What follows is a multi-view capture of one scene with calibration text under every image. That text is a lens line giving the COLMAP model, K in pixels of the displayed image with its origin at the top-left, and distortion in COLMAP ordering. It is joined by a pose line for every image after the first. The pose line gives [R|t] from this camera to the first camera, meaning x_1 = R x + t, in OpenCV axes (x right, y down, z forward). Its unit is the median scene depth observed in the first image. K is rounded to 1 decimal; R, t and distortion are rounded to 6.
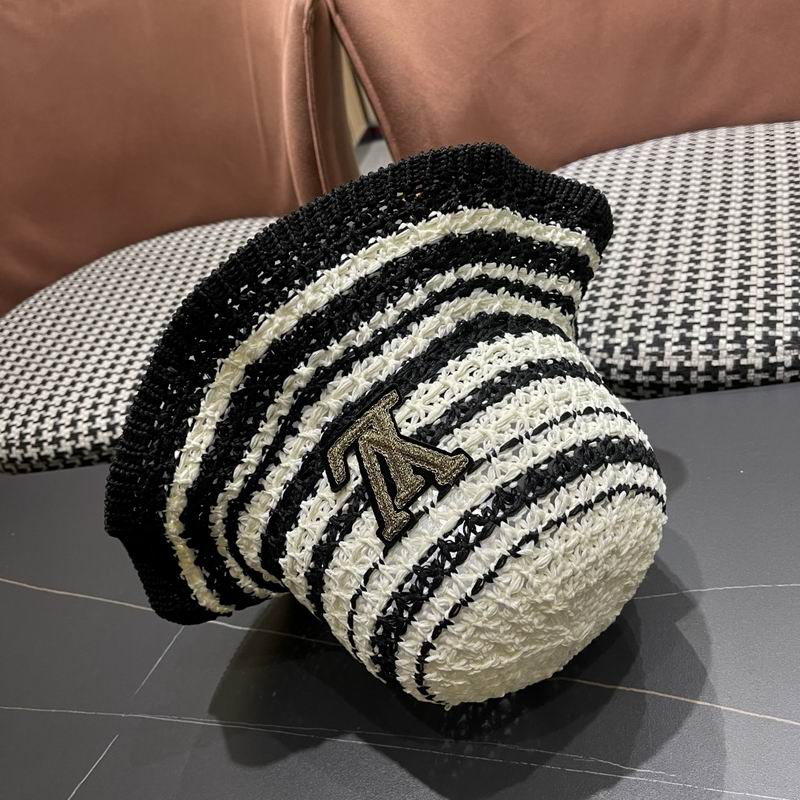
lens RADIAL K [[827.8, 0, 398.2], [0, 827.8, 410.0], [0, 0, 1]] dist [0.015499, 0.000000]
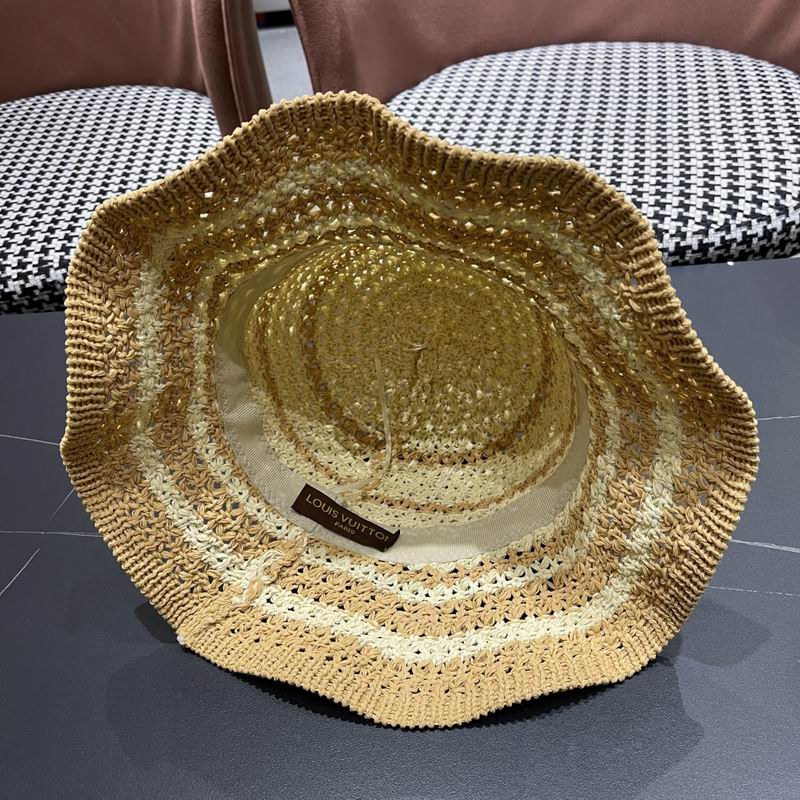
lens RADIAL K [[827.8, 0, 397.2], [0, 827.8, 406.3], [0, 0, 1]] dist [0.015499, 0.000000]
pose [[0.984183, 0.037323, 0.173178, -0.057443], [-0.053738, 0.994392, 0.091084, 0.065475], [-0.168807, -0.098950, 0.980670, -0.080786]]
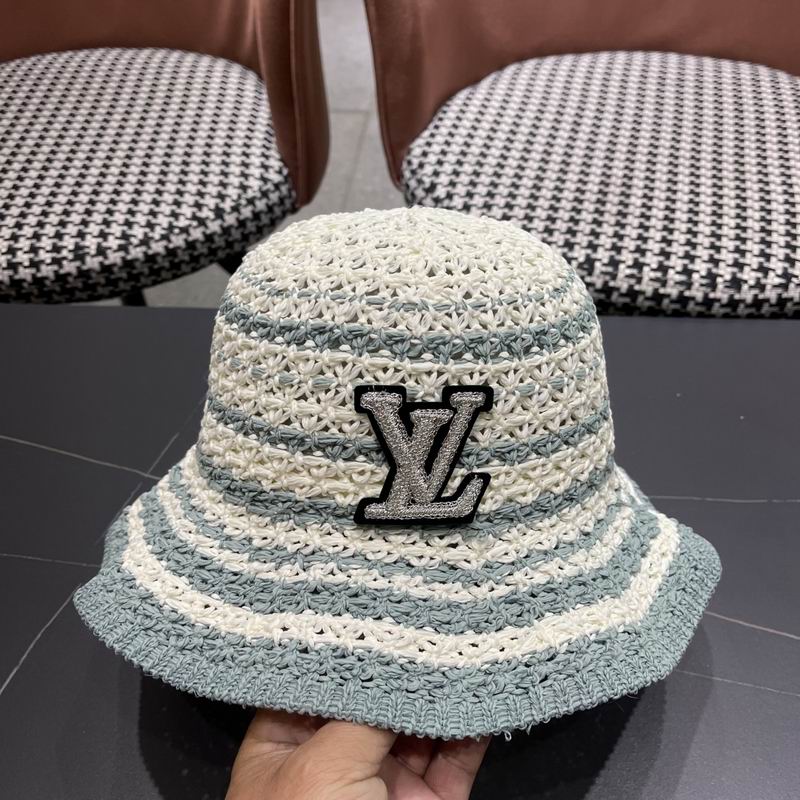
lens RADIAL K [[827.8, 0, 399.6], [0, 827.8, 410.4], [0, 0, 1]] dist [0.015499, 0.000000]
pose [[0.972856, 0.108832, 0.204222, -0.143322], [-0.139477, 0.979963, 0.142194, -0.009124], [-0.184655, -0.166818, 0.968542, -0.007983]]
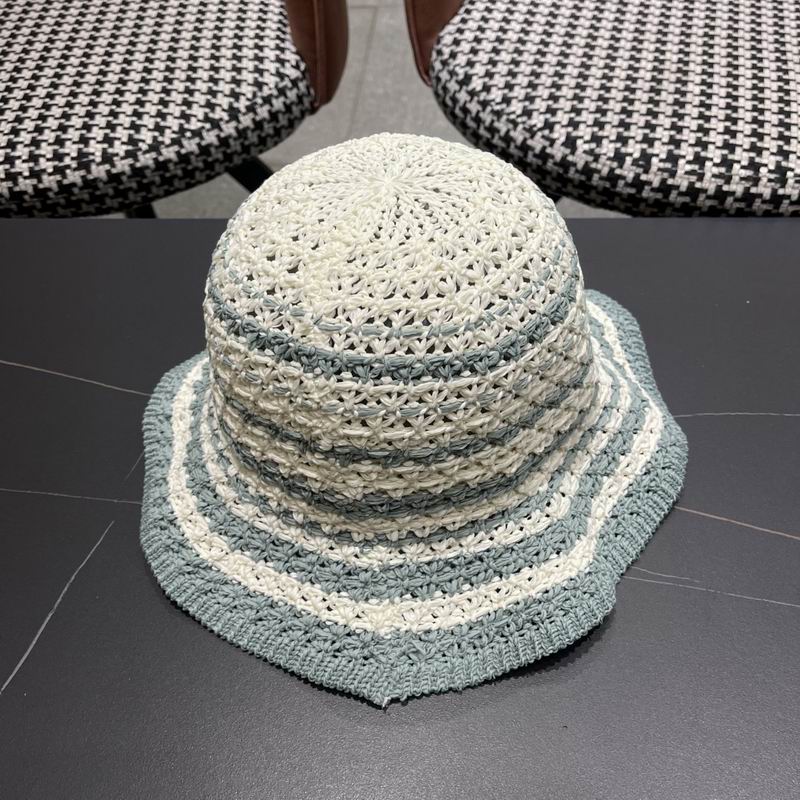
lens RADIAL K [[827.8, 0, 410.2], [0, 827.8, 411.3], [0, 0, 1]] dist [0.015499, 0.000000]
pose [[0.973672, 0.065819, 0.218246, -0.169410], [-0.118612, 0.963877, 0.238480, 0.007966], [-0.194666, -0.258087, 0.946307, 0.065051]]
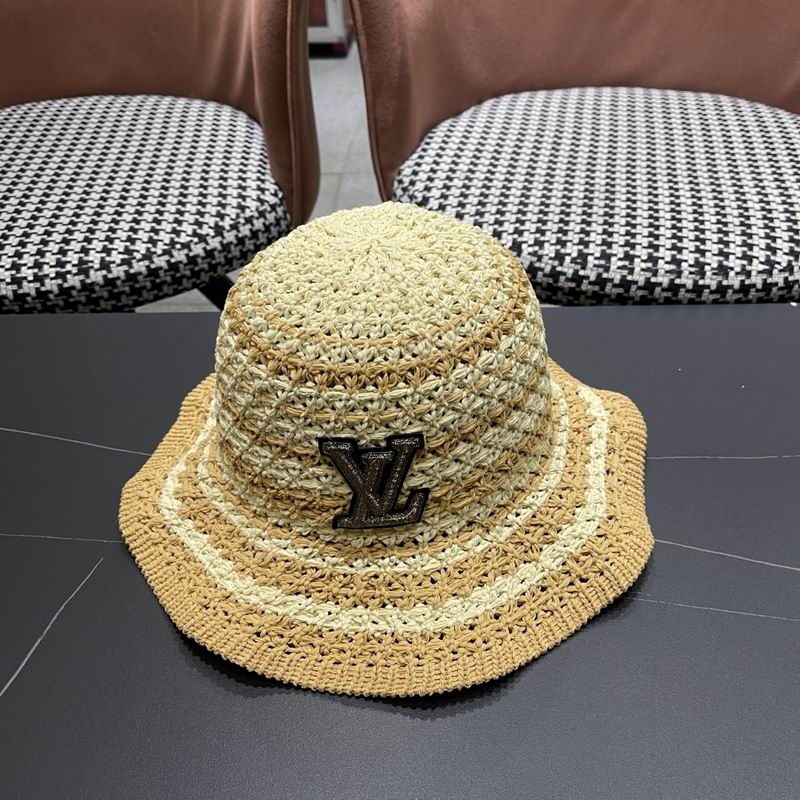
lens RADIAL K [[827.8, 0, 398.5], [0, 827.8, 398.0], [0, 0, 1]] dist [0.015499, 0.000000]
pose [[0.968165, 0.099611, 0.229641, -0.182807], [-0.108963, 0.993641, 0.028378, 0.101524], [-0.225354, -0.052497, 0.972862, -0.024446]]
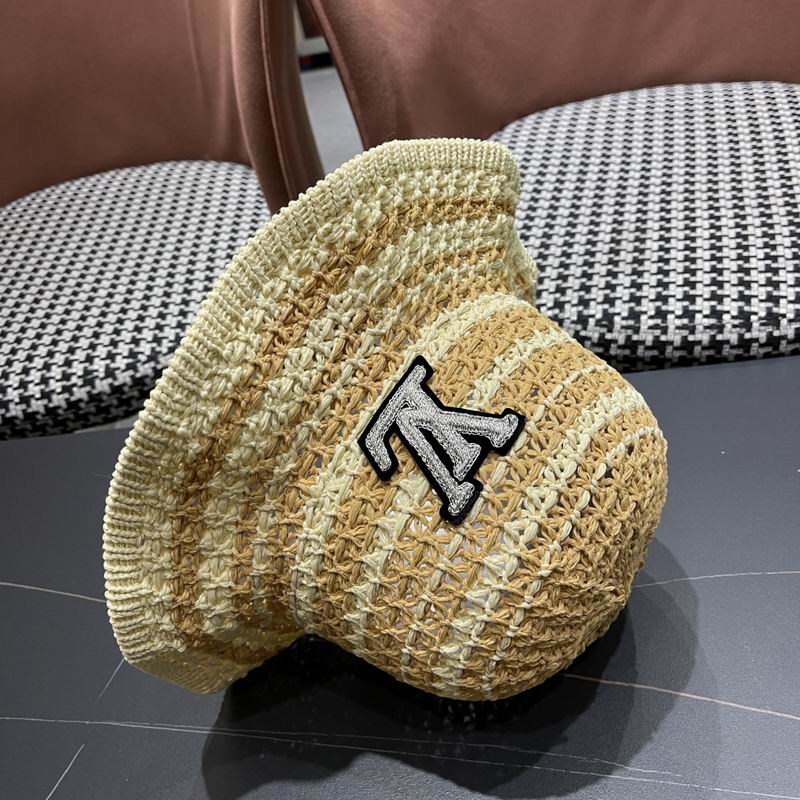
lens RADIAL K [[827.8, 0, 402.0], [0, 827.8, 404.3], [0, 0, 1]] dist [0.015499, 0.000000]
pose [[0.994053, -0.002266, 0.108876, -0.063374], [-0.005391, 0.997534, 0.069977, -0.042082], [-0.108766, -0.070148, 0.991589, 0.048997]]
